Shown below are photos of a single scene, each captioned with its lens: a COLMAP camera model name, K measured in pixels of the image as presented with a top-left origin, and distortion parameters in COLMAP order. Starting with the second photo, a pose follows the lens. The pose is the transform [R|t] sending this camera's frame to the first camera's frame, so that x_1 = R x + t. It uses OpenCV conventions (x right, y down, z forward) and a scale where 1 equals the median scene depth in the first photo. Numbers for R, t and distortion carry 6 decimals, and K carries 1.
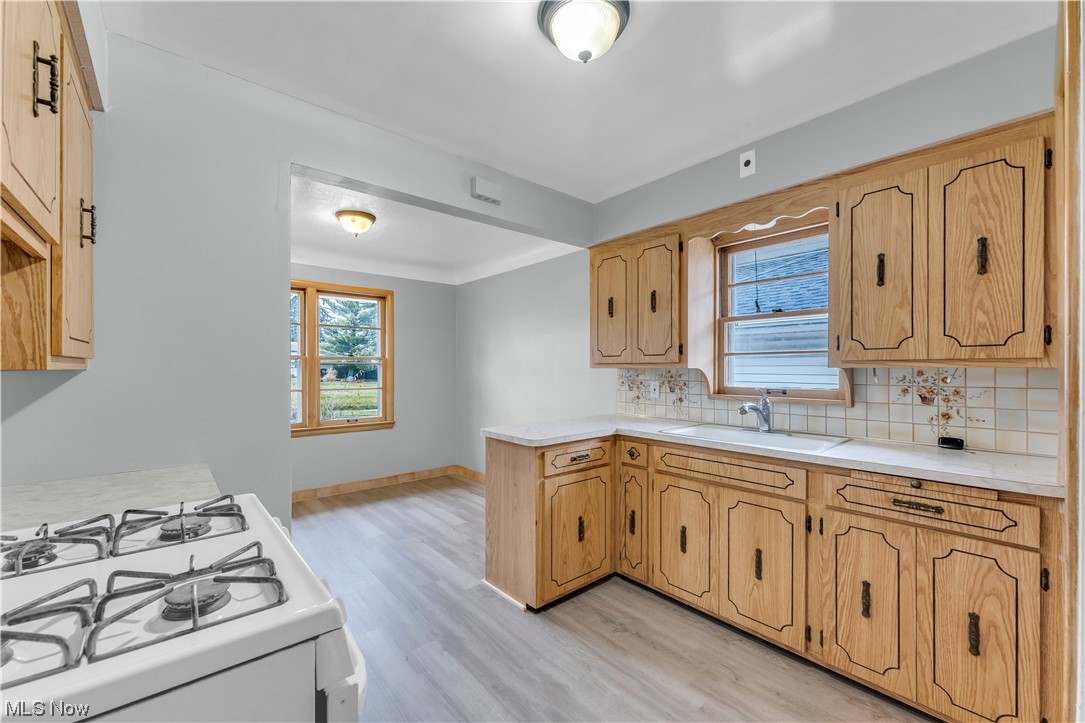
lens RADIAL K [[436.9, 0, 536.7], [0, 436.9, 369.5], [0, 0, 1]] dist [0.000199, 0.000061]
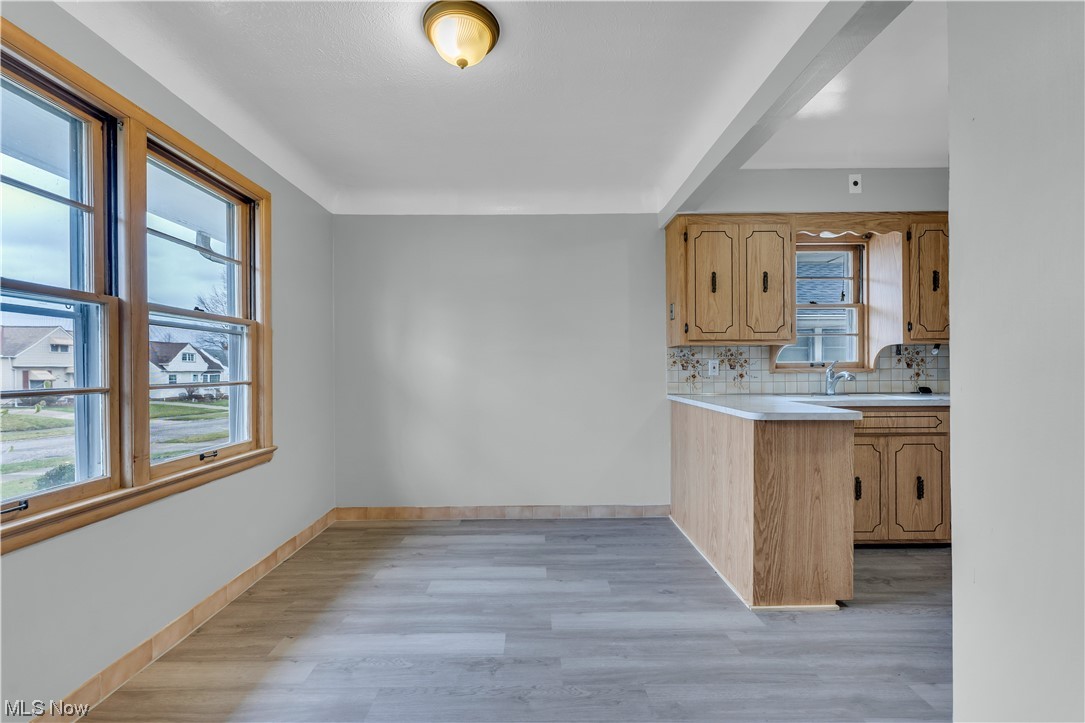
lens RADIAL K [[436.9, 0, 539.0], [0, 436.9, 368.1], [0, 0, 1]] dist [0.000199, 0.000061]
pose [[0.639765, -0.004301, 0.768558, -1.083677], [0.009166, 0.999956, -0.002034, 0.061335], [-0.768516, 0.008346, 0.639776, 0.890449]]
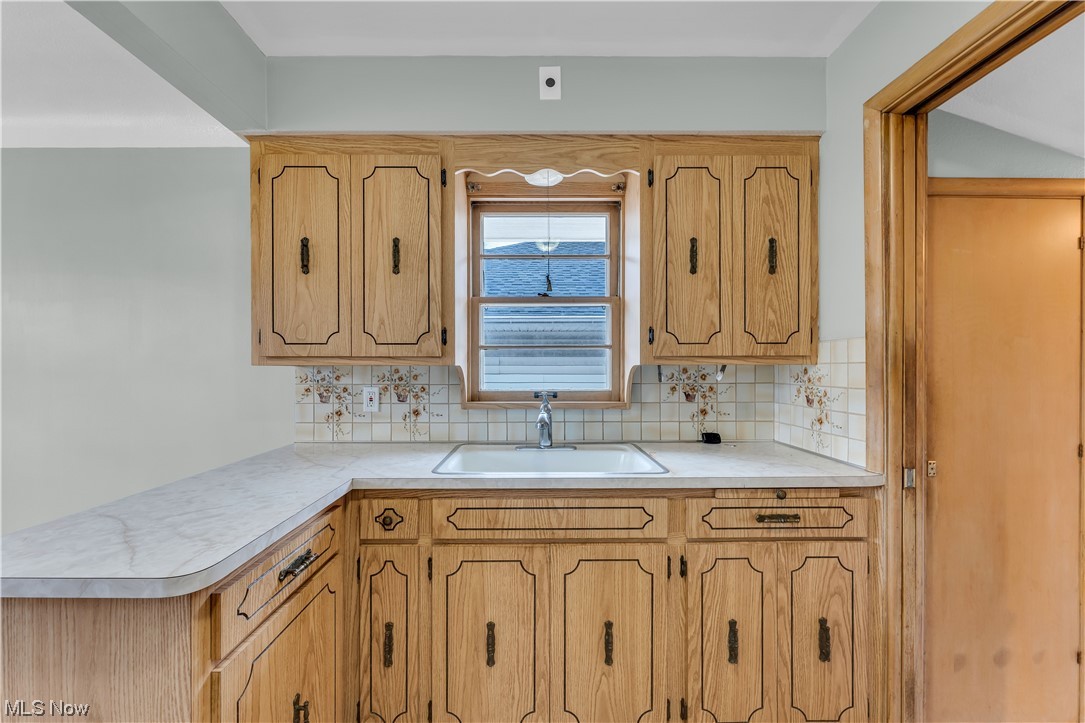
lens RADIAL K [[436.9, 0, 538.9], [0, 436.9, 370.0], [0, 0, 1]] dist [0.000199, 0.000061]
pose [[0.636886, -0.003978, 0.770948, -0.089995], [0.003202, 0.999992, 0.002514, 0.003085], [-0.770952, 0.000867, 0.636893, 0.548579]]
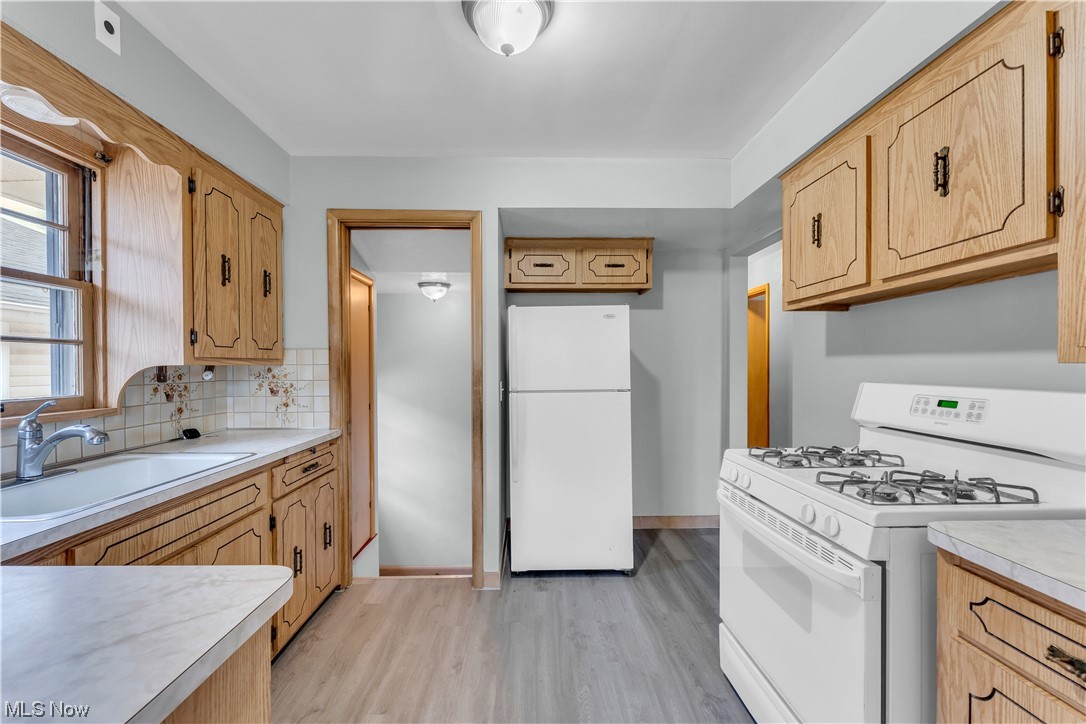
lens RADIAL K [[437.3, 0, 537.2], [0, 437.3, 369.7], [0, 0, 1]] dist [0.000199, 0.000061]
pose [[-0.775923, -0.002815, 0.630822, -0.359240], [0.004708, 0.999936, 0.010254, -0.000524], [-0.630811, 0.010926, -0.775860, 1.091107]]
